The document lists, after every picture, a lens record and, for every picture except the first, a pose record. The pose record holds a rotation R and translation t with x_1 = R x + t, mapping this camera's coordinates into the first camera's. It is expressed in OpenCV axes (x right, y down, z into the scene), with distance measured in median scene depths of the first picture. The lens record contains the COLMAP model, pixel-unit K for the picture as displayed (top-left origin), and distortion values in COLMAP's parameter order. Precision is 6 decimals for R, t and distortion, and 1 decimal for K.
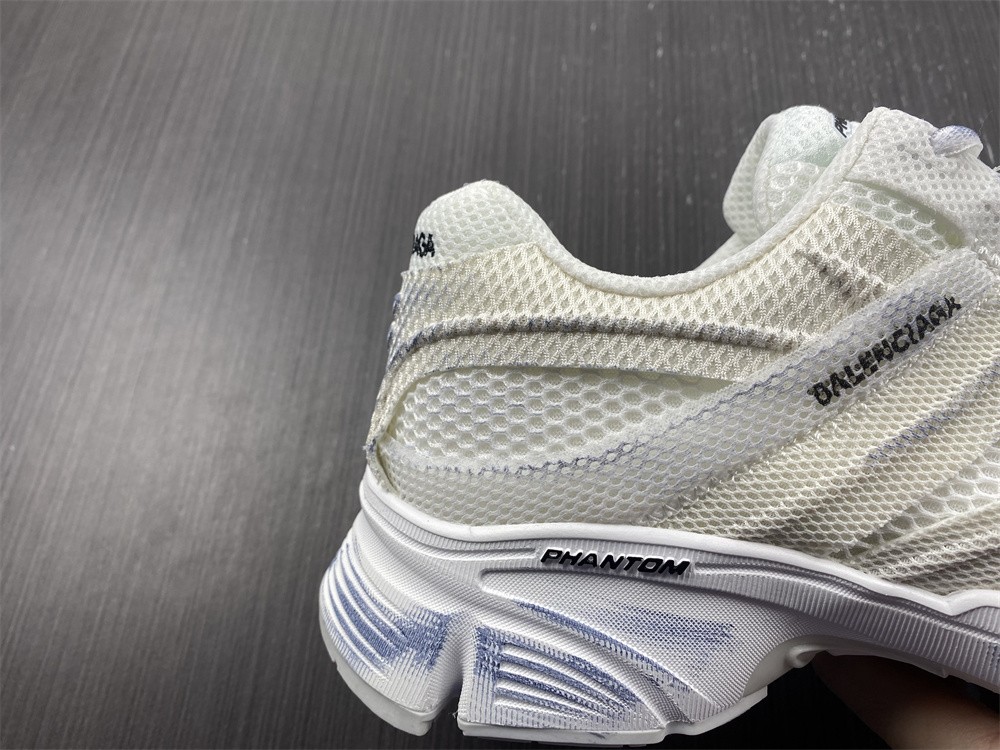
lens RADIAL K [[870.5, 0, 500.0], [0, 870.5, 375.0], [0, 0, 1]] dist [0.135280, -0.197498]
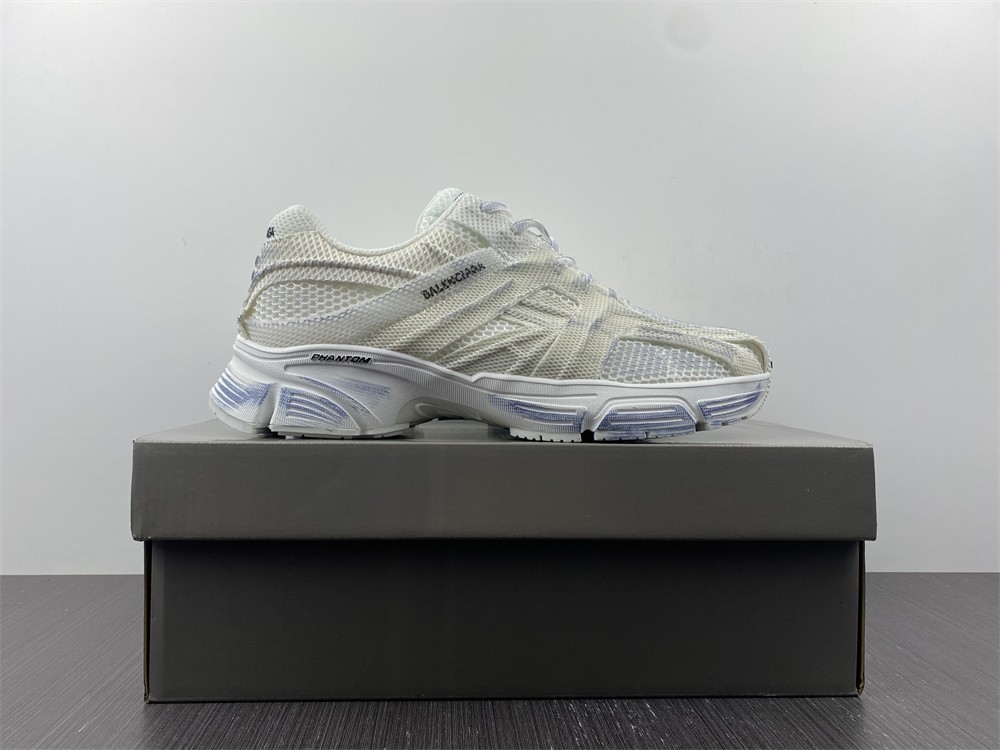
lens RADIAL K [[870.5, 0, 500.0], [0, 870.5, 375.0], [0, 0, 1]] dist [0.135280, -0.197498]
pose [[0.989866, 0.052616, 0.131894, 0.246546], [-0.028852, 0.983968, -0.175997, 0.664826], [-0.139040, 0.170408, 0.975515, -1.402563]]
